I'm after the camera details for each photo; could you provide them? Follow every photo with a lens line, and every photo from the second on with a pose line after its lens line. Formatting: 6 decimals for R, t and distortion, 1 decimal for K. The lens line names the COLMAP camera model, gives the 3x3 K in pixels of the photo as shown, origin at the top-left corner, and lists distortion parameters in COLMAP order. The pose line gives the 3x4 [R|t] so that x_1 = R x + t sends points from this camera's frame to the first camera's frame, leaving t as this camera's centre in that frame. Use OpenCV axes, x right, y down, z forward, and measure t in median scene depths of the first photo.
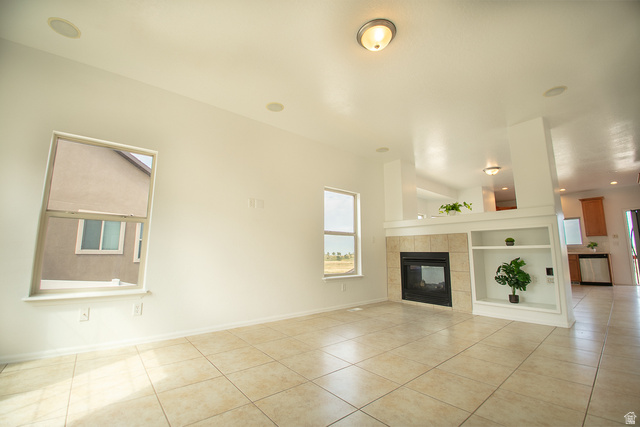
lens RADIAL K [[267.9, 0, 310.7], [0, 267.9, 210.8], [0, 0, 1]] dist [-0.041188, -0.000650]
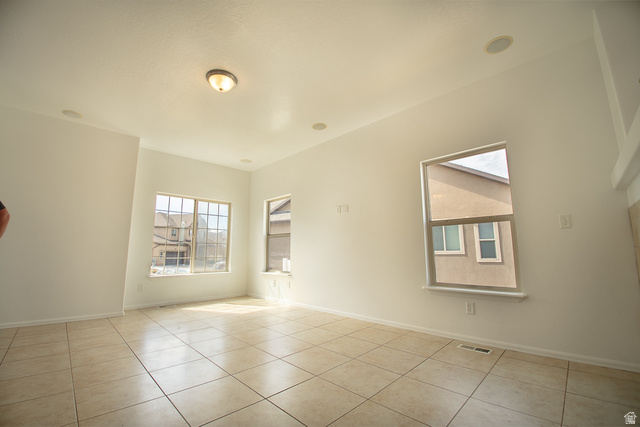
lens RADIAL K [[267.9, 0, 310.7], [0, 267.9, 210.8], [0, 0, 1]] dist [-0.041188, -0.000650]
pose [[0.090591, -0.153154, -0.984041, 0.742770], [0.153633, 0.978425, -0.138136, 0.095130], [0.983967, -0.138668, 0.112166, 0.613123]]
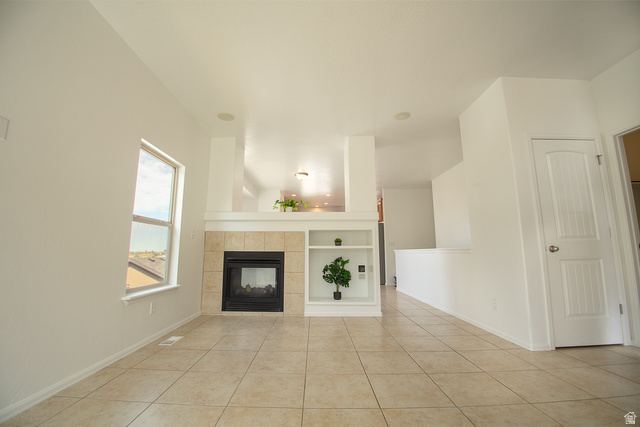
lens RADIAL K [[267.9, 0, 310.7], [0, 267.9, 210.8], [0, 0, 1]] dist [-0.041188, -0.000650]
pose [[0.640230, 0.108315, 0.760509, -0.134166], [-0.113417, 0.992488, -0.045875, 0.048662], [-0.759765, -0.056884, 0.647705, 0.341897]]
